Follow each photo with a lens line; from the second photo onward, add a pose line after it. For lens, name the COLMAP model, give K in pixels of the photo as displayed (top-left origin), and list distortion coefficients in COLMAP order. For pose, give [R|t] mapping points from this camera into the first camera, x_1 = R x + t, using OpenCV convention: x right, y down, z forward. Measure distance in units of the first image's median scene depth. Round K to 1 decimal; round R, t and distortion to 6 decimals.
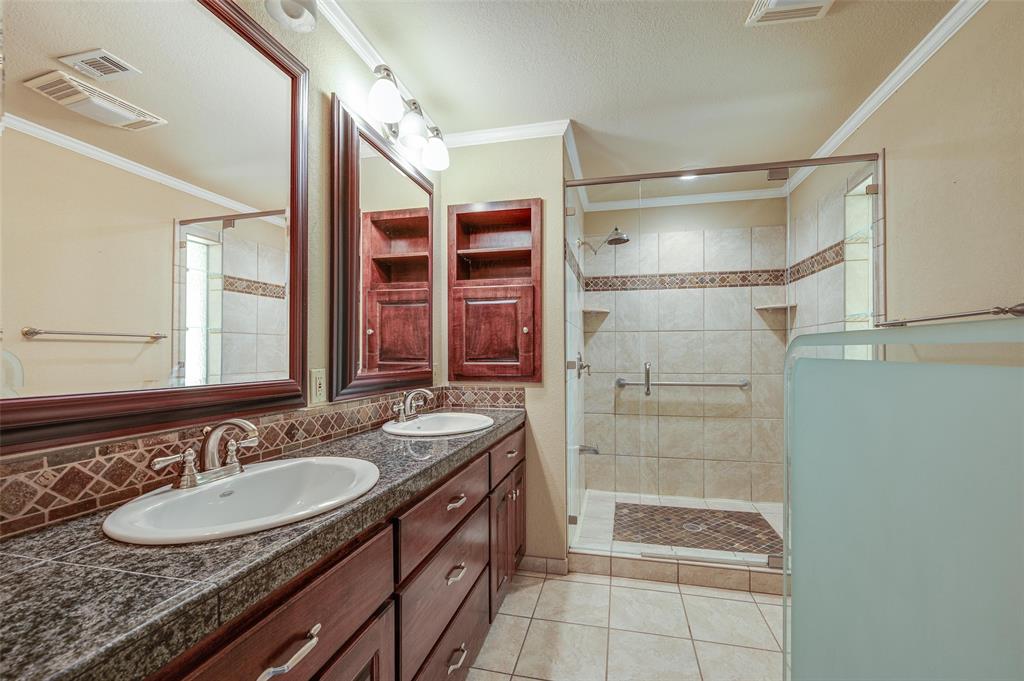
lens RADIAL K [[406.1, 0, 518.2], [0, 406.1, 351.8], [0, 0, 1]] dist [-0.000695, 0.000038]
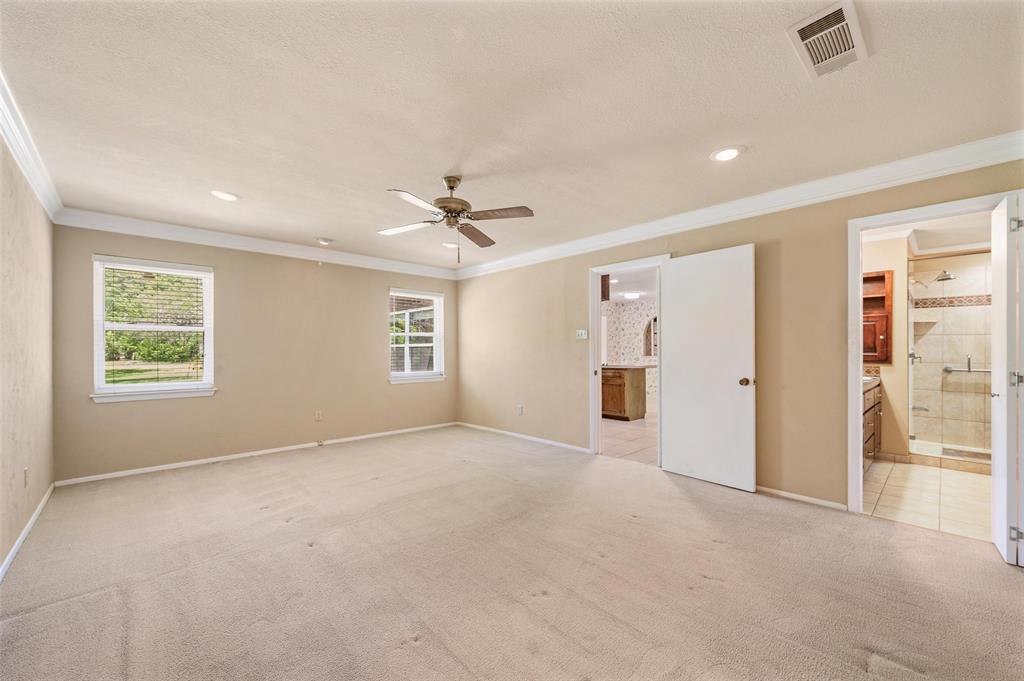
lens RADIAL K [[406.1, 0, 518.2], [0, 406.1, 351.8], [0, 0, 1]] dist [-0.000695, 0.000038]
pose [[0.846865, 0.002471, -0.531802, -0.335904], [0.000578, 0.999984, 0.005566, 0.003492], [0.531807, -0.005021, 0.846850, -1.270204]]
